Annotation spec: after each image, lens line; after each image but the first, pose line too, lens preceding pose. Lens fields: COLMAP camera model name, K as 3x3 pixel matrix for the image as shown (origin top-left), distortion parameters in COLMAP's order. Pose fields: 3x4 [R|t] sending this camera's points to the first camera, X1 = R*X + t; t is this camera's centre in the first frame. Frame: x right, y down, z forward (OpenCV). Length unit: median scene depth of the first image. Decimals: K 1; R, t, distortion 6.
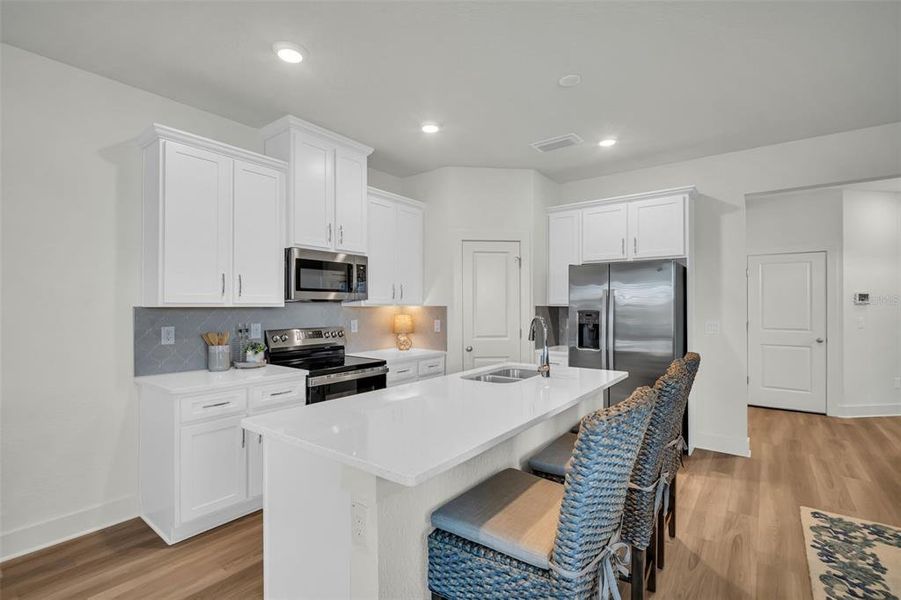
lens RADIAL K [[395.4, 0, 438.4], [0, 395.4, 303.1], [0, 0, 1]] dist [-0.026828, 0.001392]
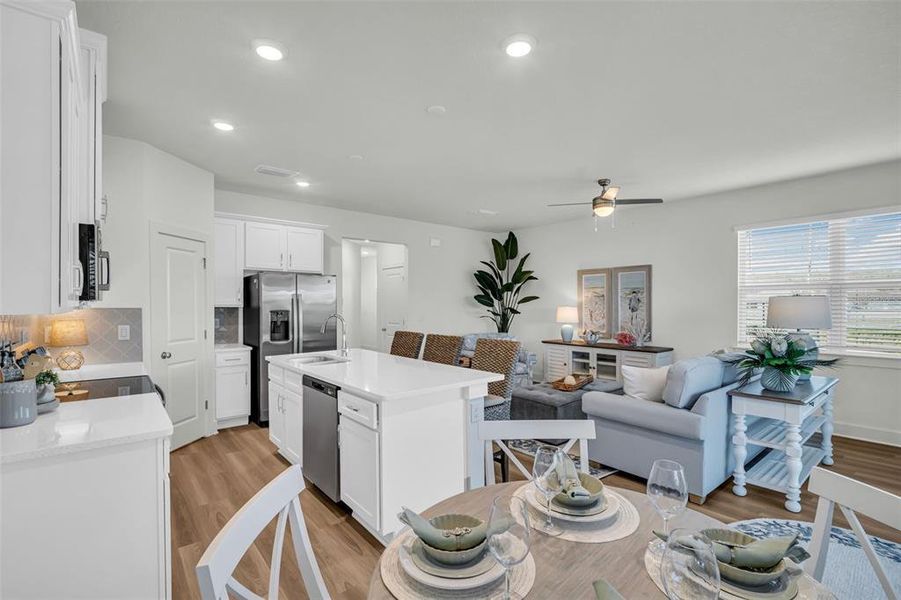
lens RADIAL K [[410.8, 0, 451.4], [0, 410.8, 304.2], [0, 0, 1]] dist [-0.007213, -0.002365]
pose [[0.206351, -0.001115, 0.978477, -0.817584], [-0.003081, 0.999994, 0.001790, -0.004189], [-0.978473, -0.003384, 0.206346, 0.204126]]
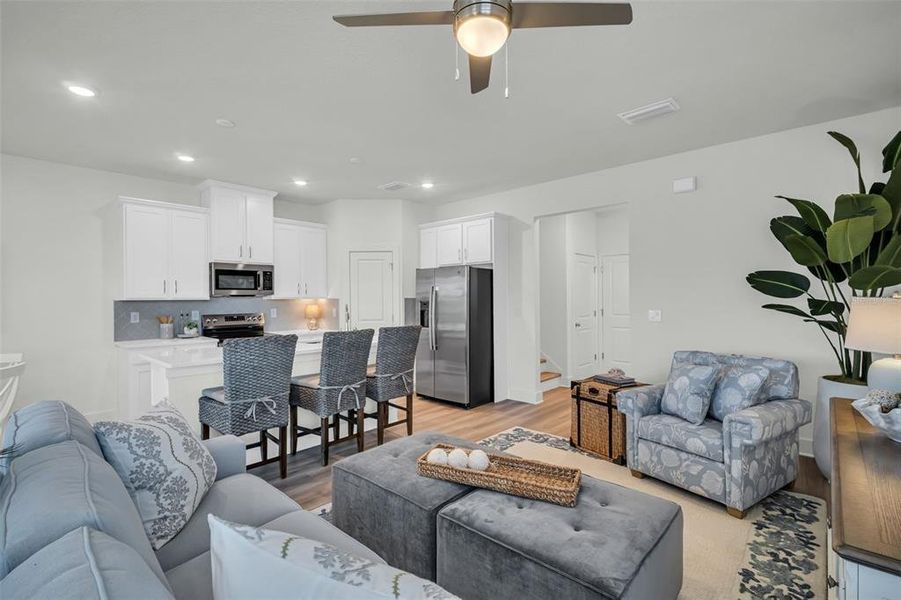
lens RADIAL K [[410.8, 0, 447.4], [0, 410.8, 299.4], [0, 0, 1]] dist [-0.007213, -0.002365]
pose [[0.997666, -0.008440, -0.067755, 0.594701], [0.009007, 0.999927, 0.008075, 0.002977], [0.067682, -0.008667, 0.997669, -0.512087]]
